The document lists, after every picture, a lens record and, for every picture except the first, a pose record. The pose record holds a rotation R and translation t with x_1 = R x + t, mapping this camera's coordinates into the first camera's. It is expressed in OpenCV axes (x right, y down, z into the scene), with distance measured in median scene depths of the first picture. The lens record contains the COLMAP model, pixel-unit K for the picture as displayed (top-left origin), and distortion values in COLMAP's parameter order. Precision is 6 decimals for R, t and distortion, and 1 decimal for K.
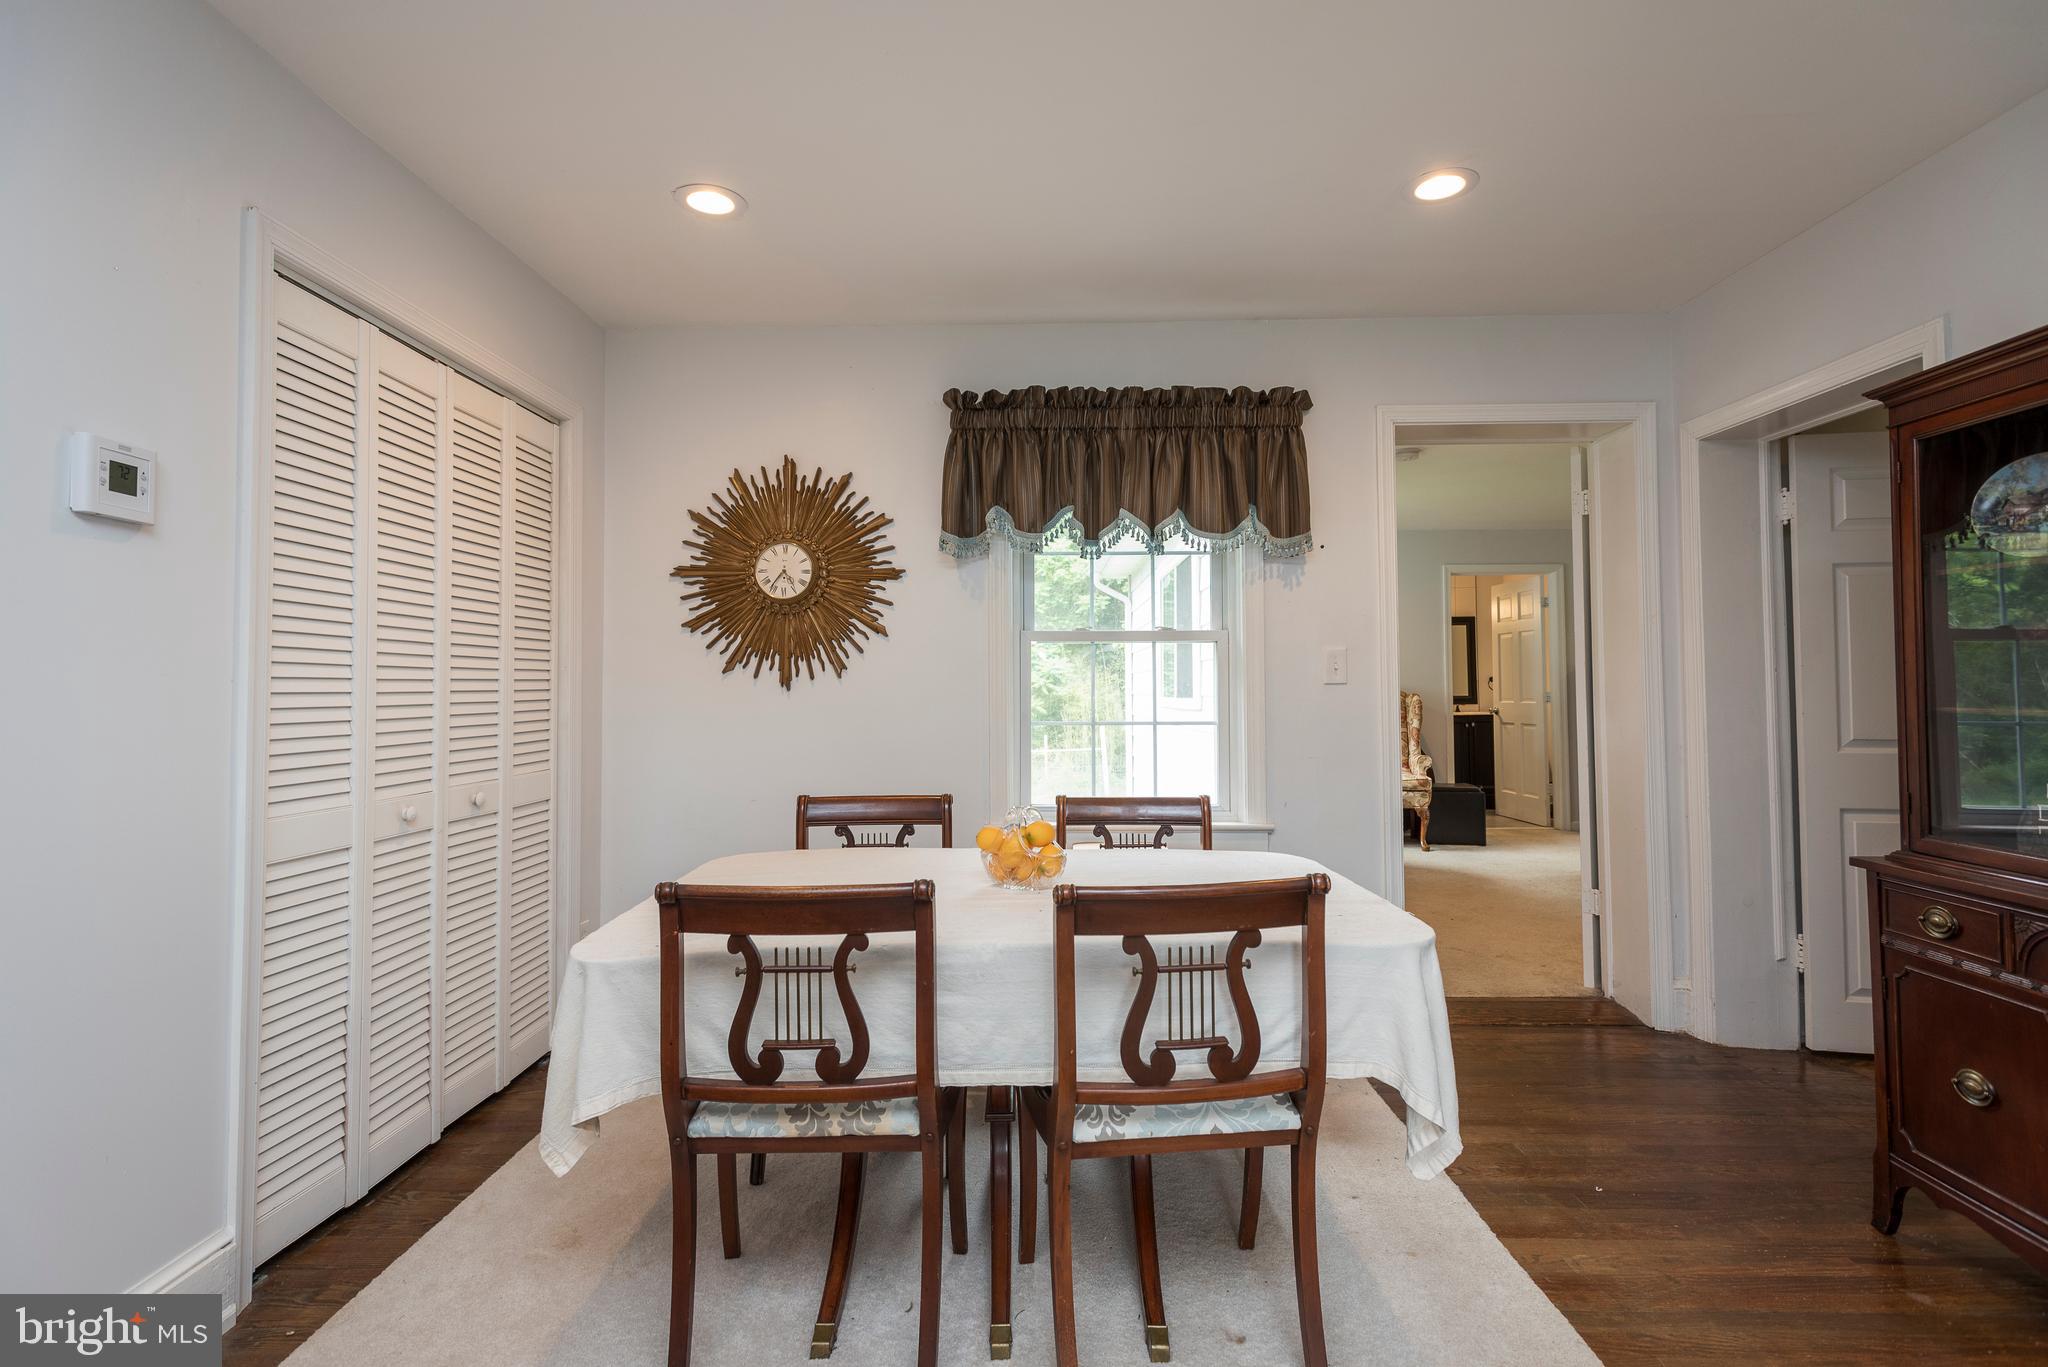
lens RADIAL K [[970.6, 0, 1026.4], [0, 970.6, 660.1], [0, 0, 1]] dist [0.011172, -0.002054]
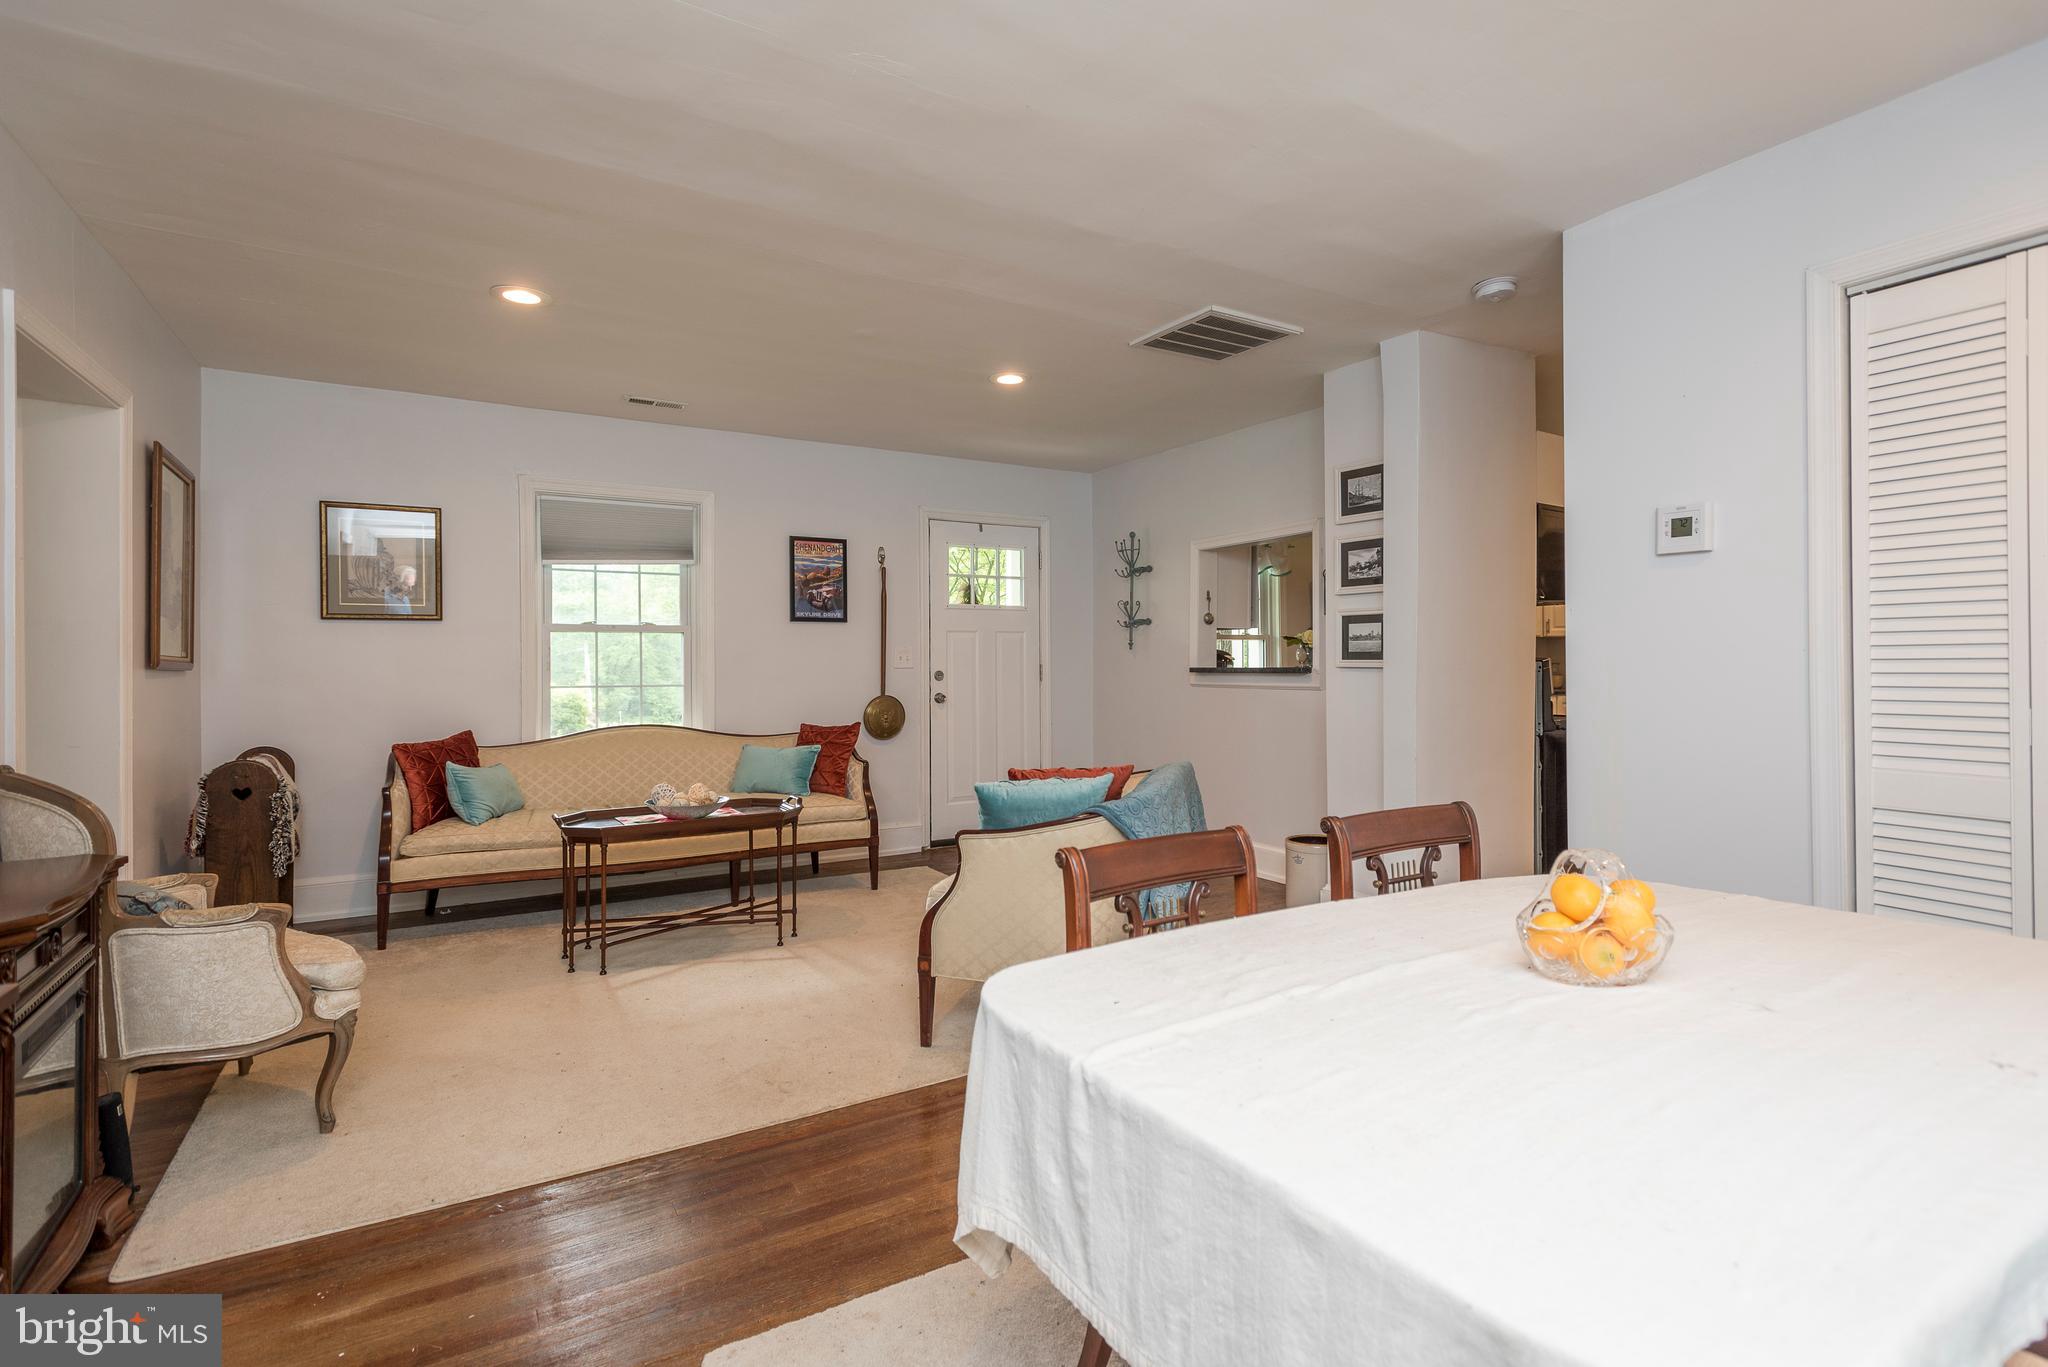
lens RADIAL K [[970.6, 0, 1026.4], [0, 970.6, 660.1], [0, 0, 1]] dist [0.011172, -0.002054]
pose [[-0.845496, 0.006745, -0.533940, 0.407434], [0.026676, 0.999205, -0.029619, 0.024719], [0.533316, -0.039286, -0.845003, 0.854299]]
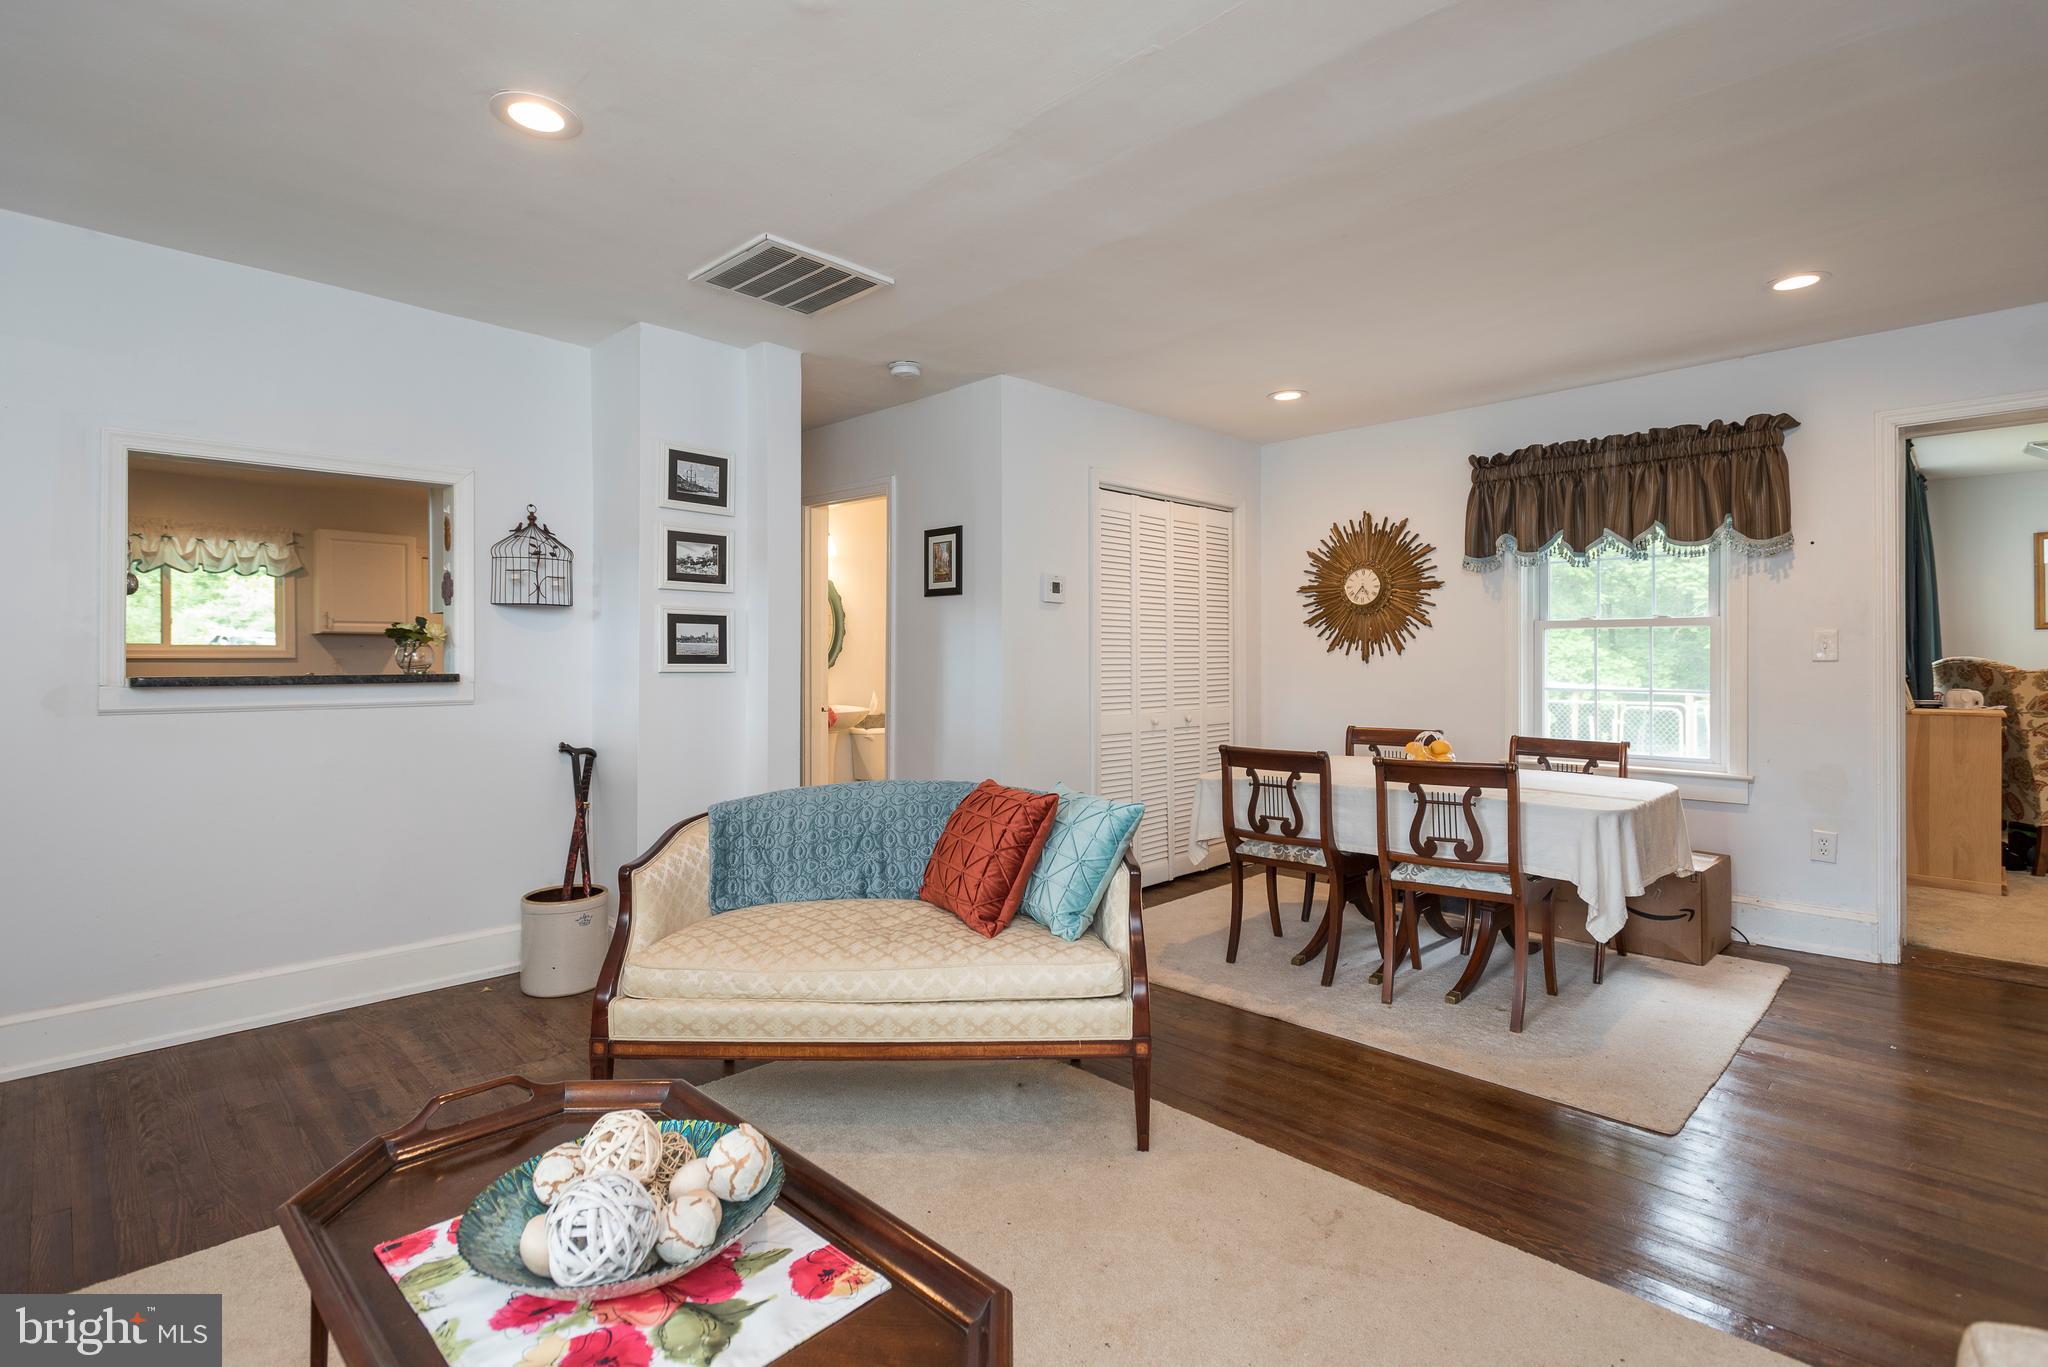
lens RADIAL K [[970.6, 0, 1026.4], [0, 970.6, 660.1], [0, 0, 1]] dist [0.011172, -0.002054]
pose [[0.722834, 0.004818, -0.691005, 0.439517], [0.020310, 0.999396, 0.028213, -0.029072], [0.690723, -0.034427, 0.722299, -0.504211]]
